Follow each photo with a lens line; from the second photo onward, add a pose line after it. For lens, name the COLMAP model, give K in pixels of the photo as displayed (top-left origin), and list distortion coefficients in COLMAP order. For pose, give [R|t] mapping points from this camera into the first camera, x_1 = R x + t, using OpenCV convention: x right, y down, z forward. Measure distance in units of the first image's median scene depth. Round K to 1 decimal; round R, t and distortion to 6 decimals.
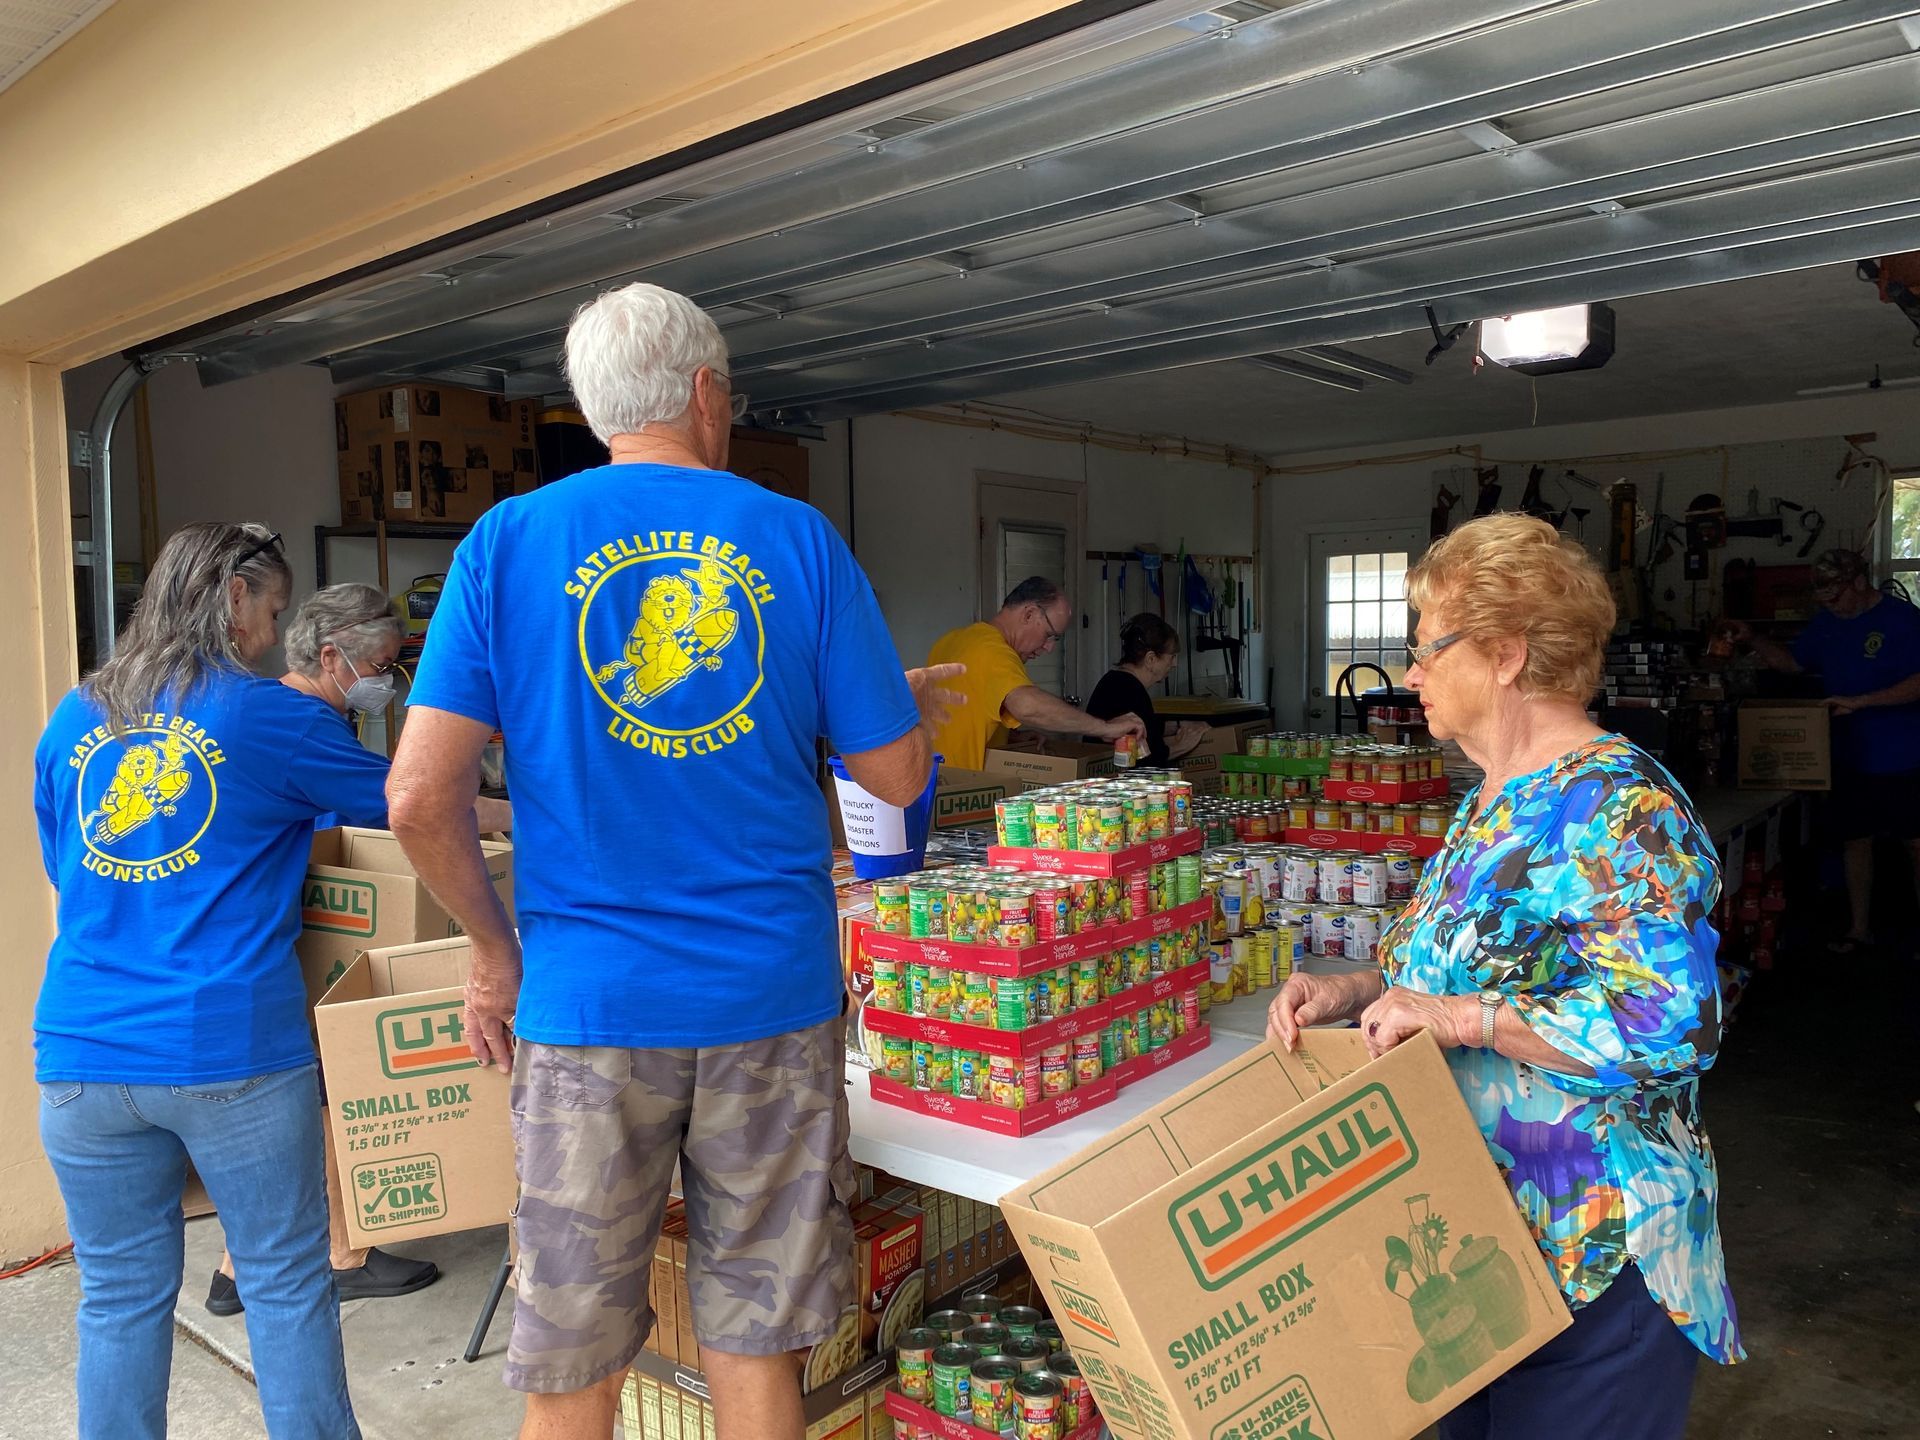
lens RADIAL K [[1419.7, 0, 960.0], [0, 1419.7, 720.0], [0, 0, 1]] dist [-0.051105, -0.000203]
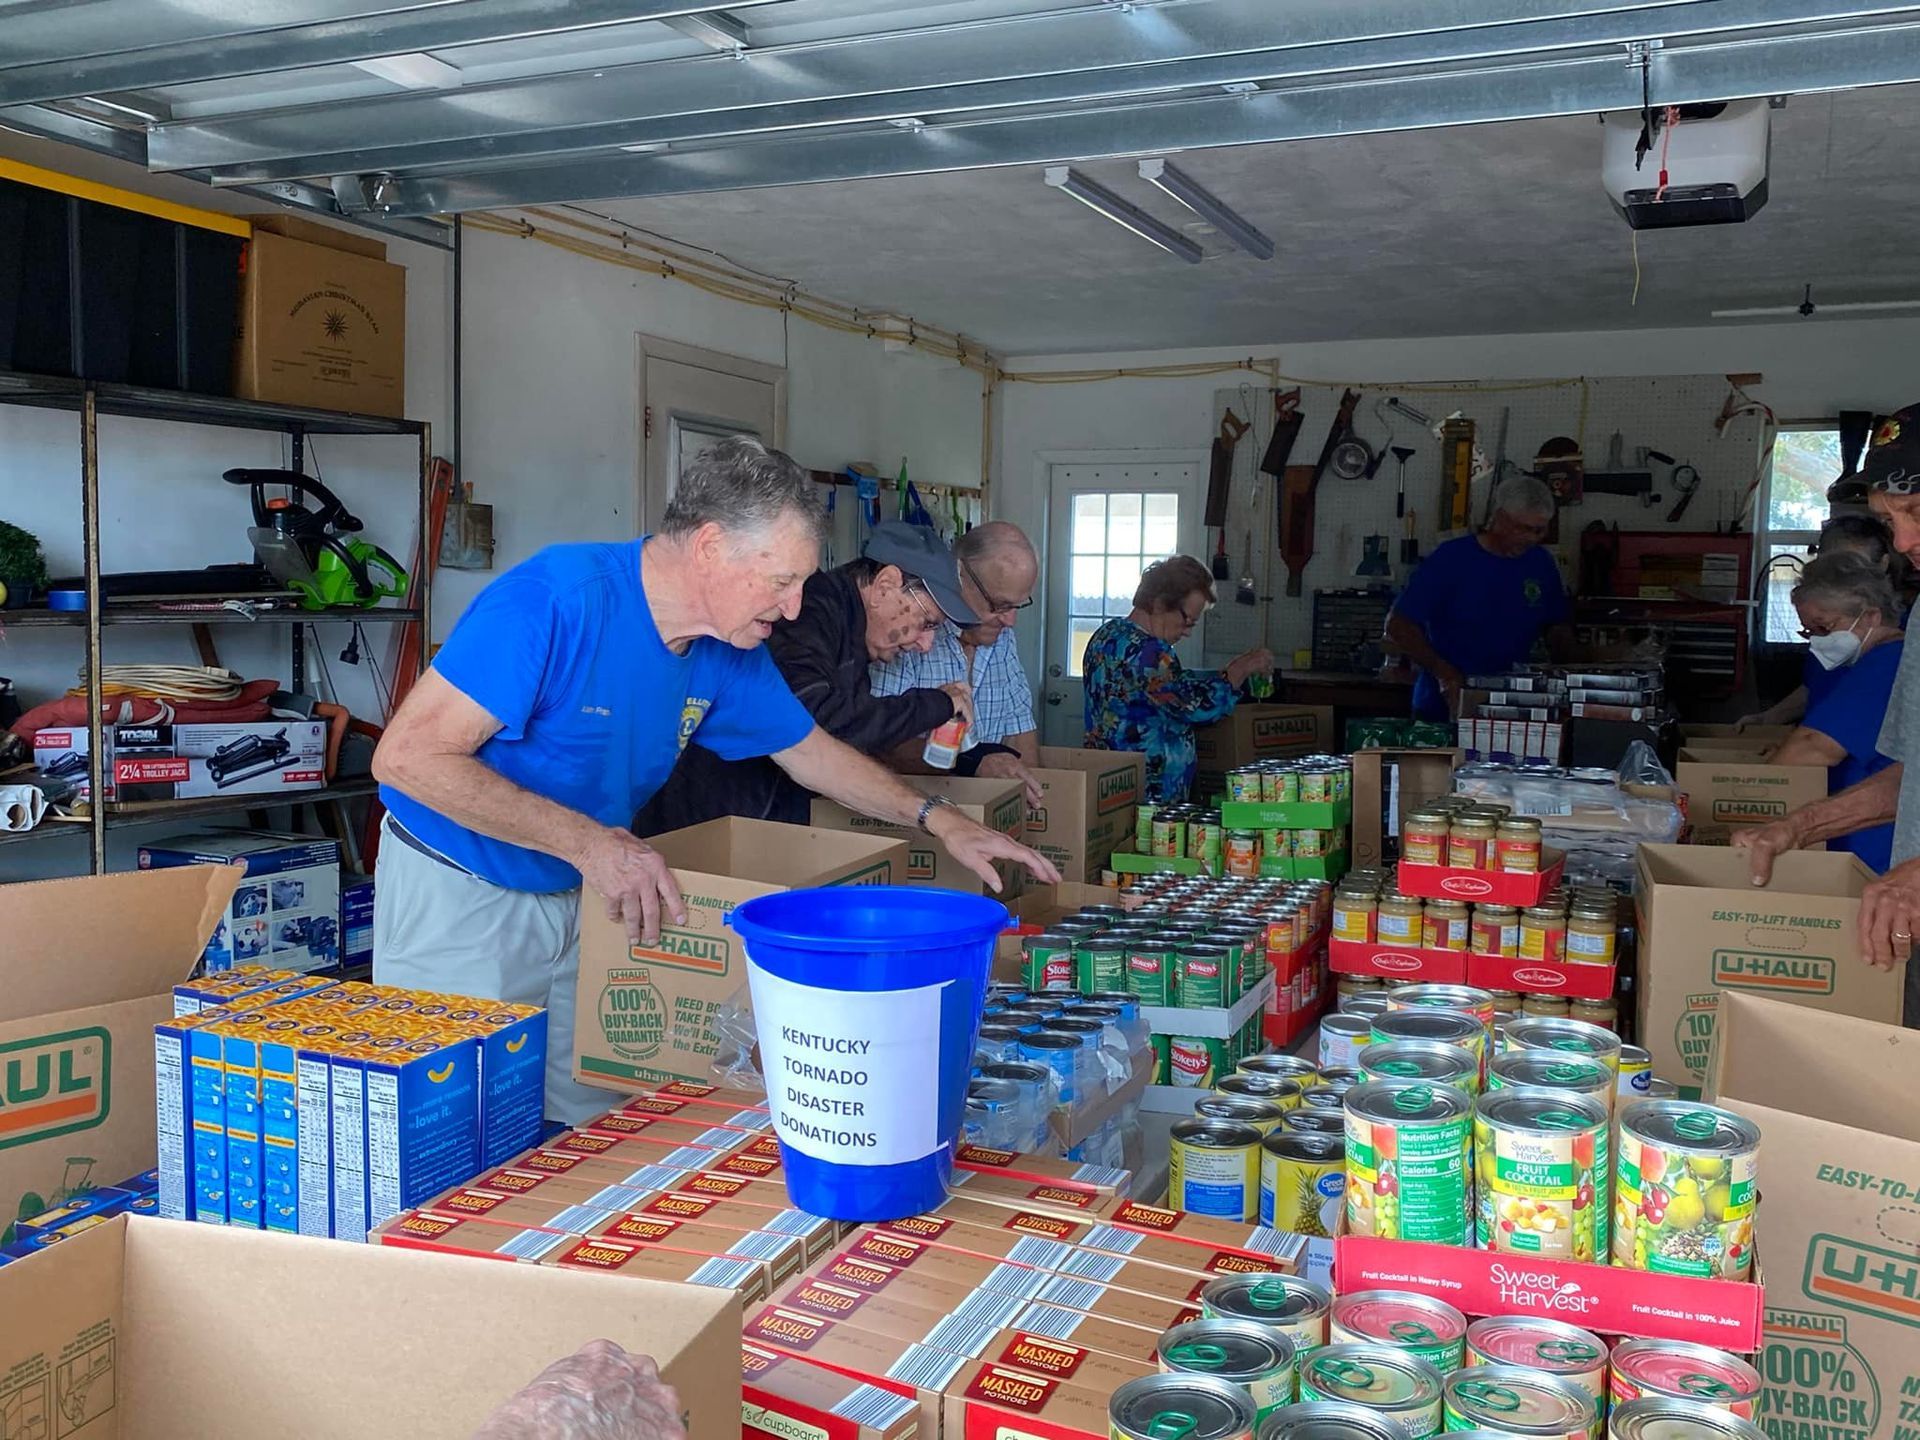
lens RADIAL K [[1612.7, 0, 960.0], [0, 1612.7, 720.0], [0, 0, 1]] dist [0.077960, -0.195922]
pose [[0.956169, 0.013855, 0.292487, -0.062364], [-0.022203, 0.999435, 0.025242, -0.015970], [-0.291972, -0.030630, 0.955936, 0.204607]]
